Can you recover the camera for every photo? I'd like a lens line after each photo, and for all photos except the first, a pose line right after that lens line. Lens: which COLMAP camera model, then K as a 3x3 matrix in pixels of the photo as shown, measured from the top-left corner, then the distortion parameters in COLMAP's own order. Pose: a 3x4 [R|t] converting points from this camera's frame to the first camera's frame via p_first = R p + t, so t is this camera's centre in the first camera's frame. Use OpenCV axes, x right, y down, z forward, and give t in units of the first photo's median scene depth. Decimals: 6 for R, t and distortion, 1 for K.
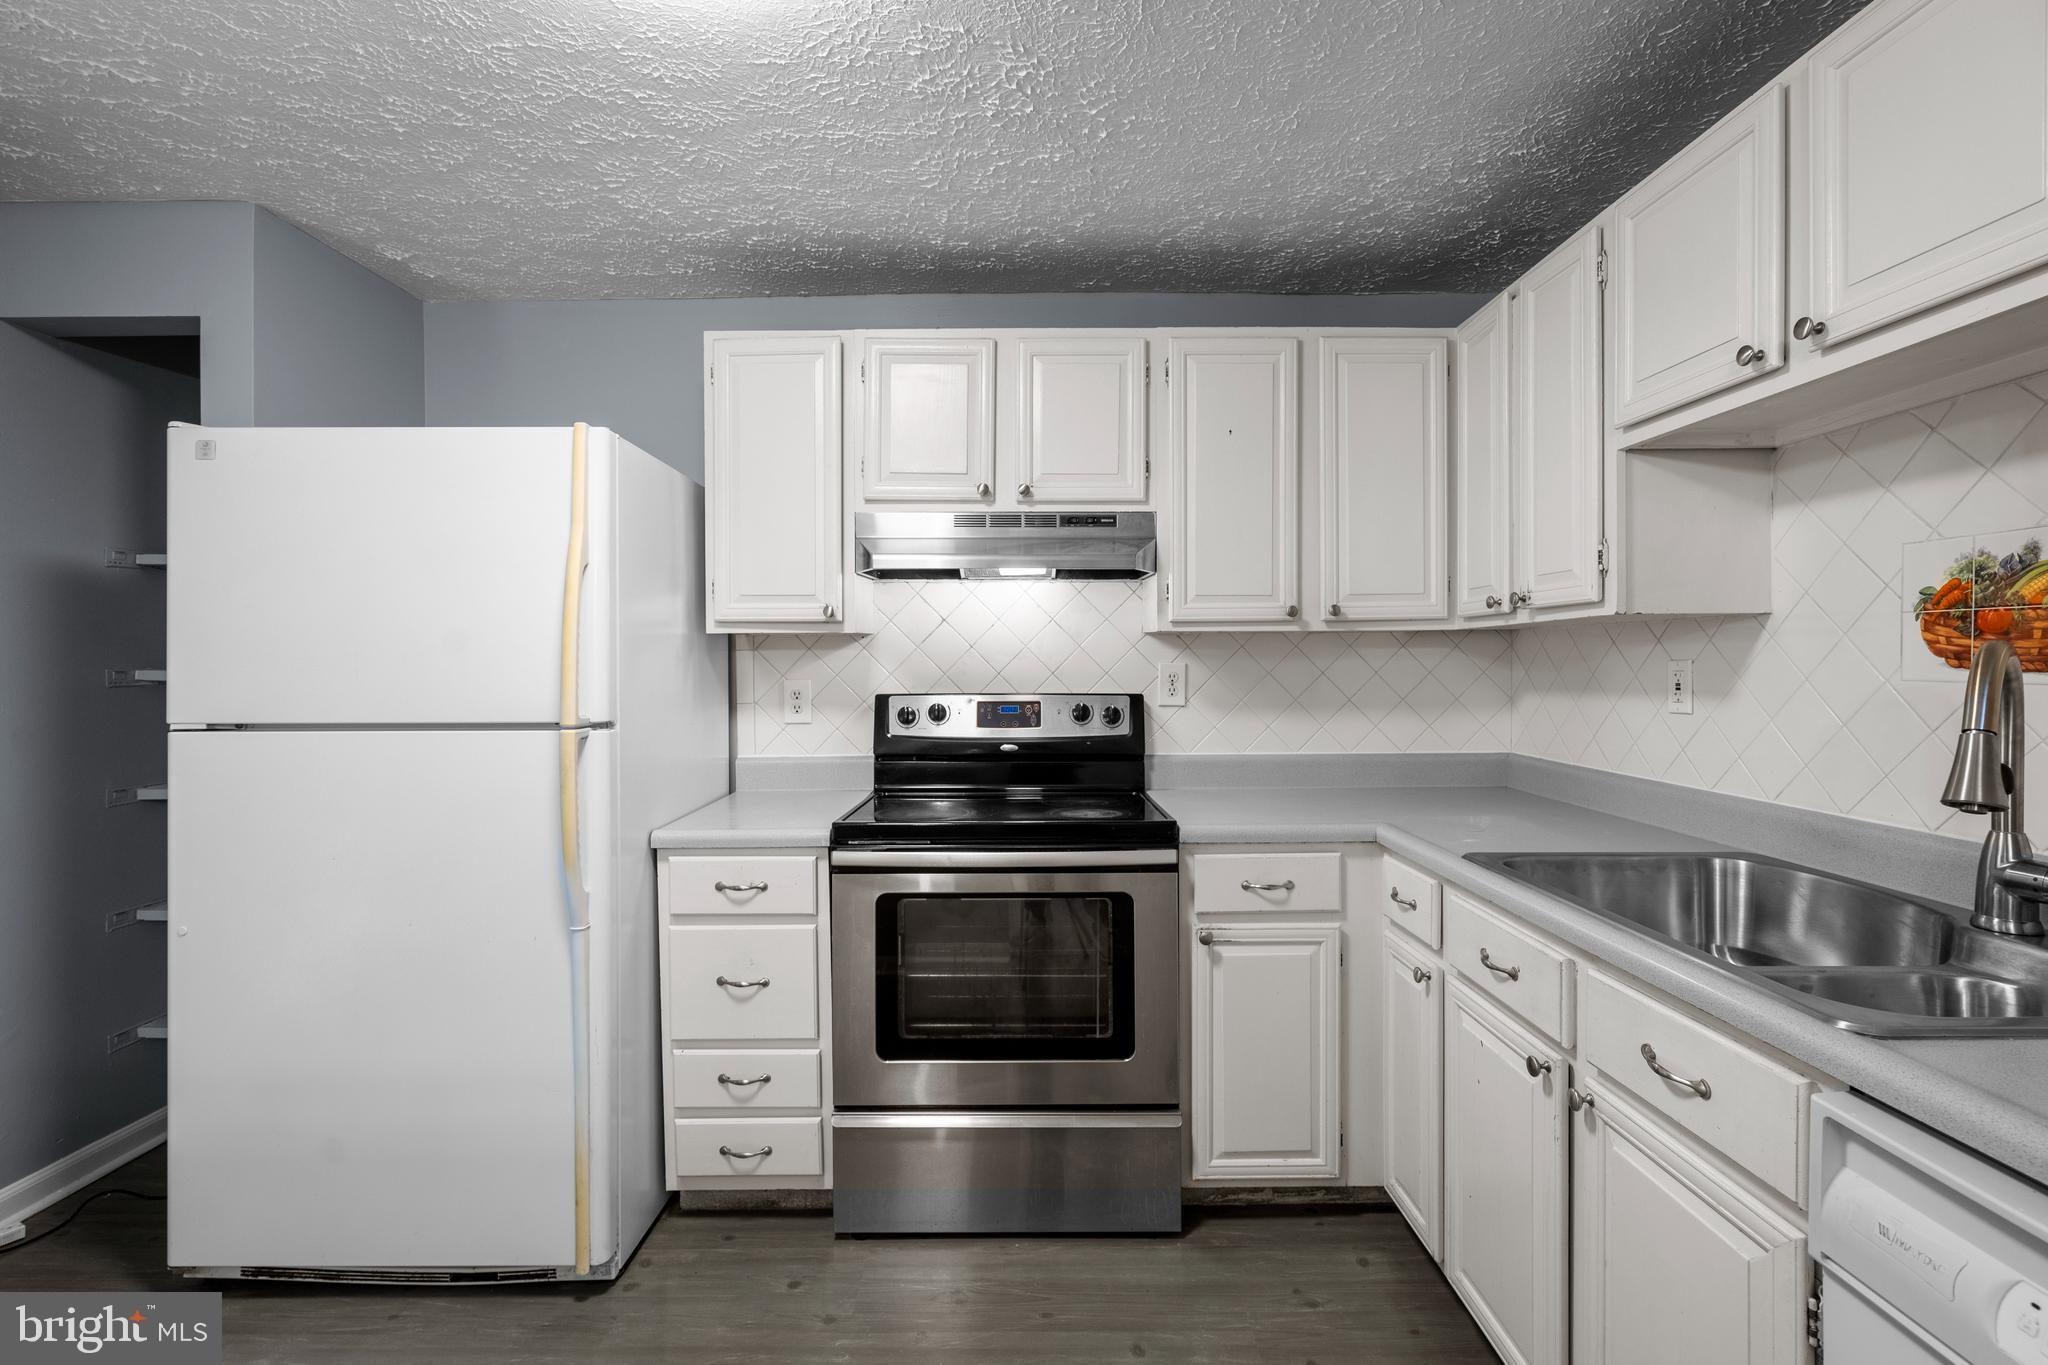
lens RADIAL K [[930.1, 0, 1024.1], [0, 930.1, 678.6], [0, 0, 1]] dist [-0.001021, 0.000122]
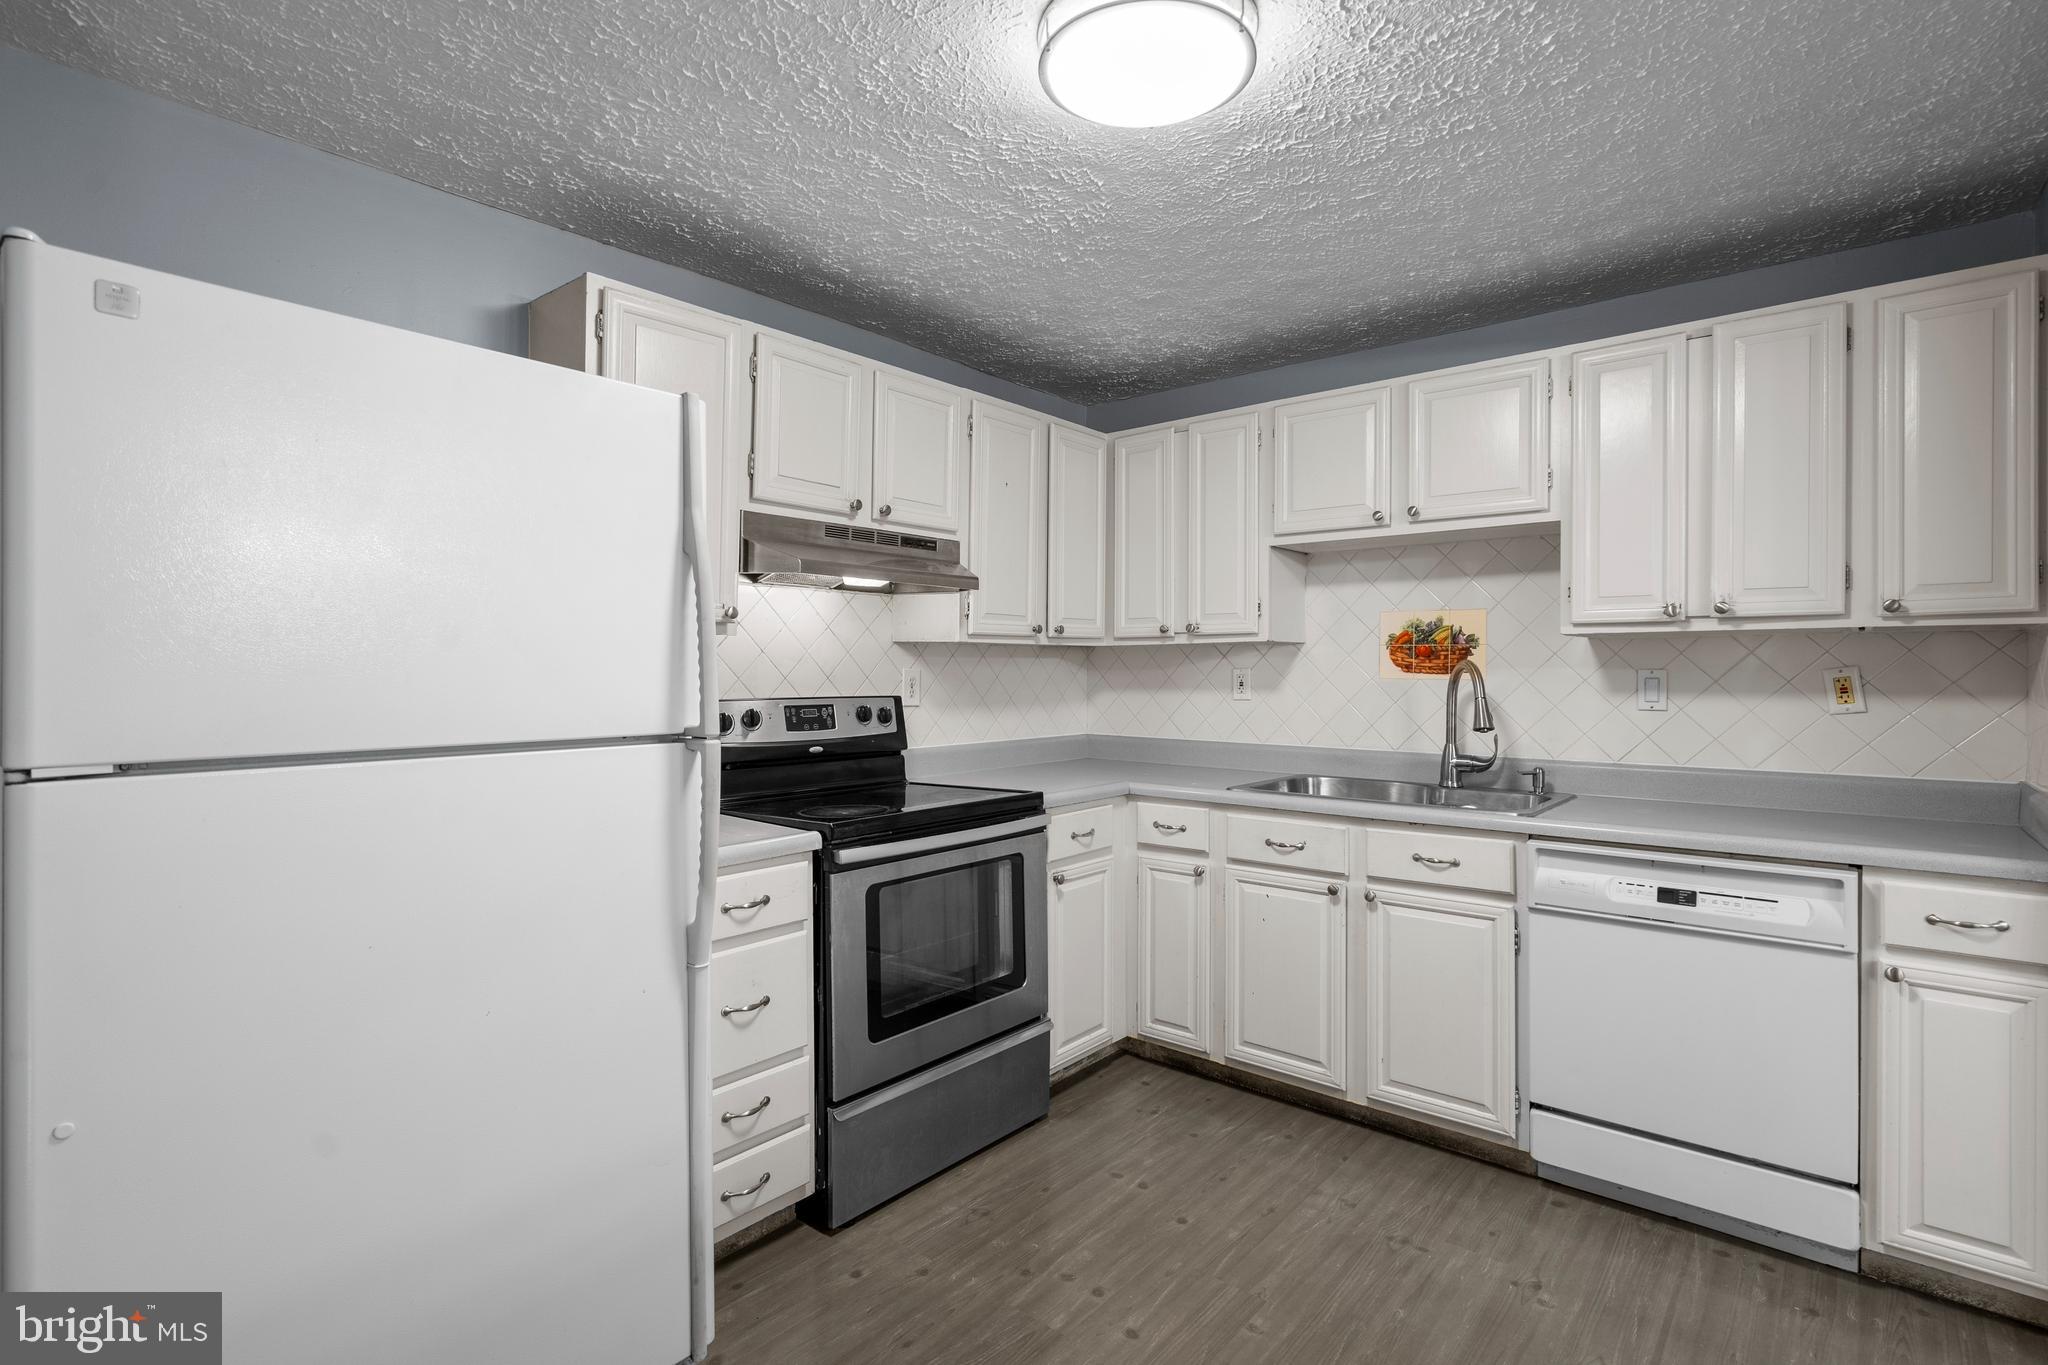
lens RADIAL K [[1004.8, 0, 1024.0], [0, 1004.8, 682.5], [0, 0, 1]] dist [0.012362, -0.000064]
pose [[0.639222, -0.006105, 0.768998, -0.868956], [0.009729, 0.999953, -0.000149, 0.002316], [-0.768961, 0.007577, 0.639251, 0.126348]]
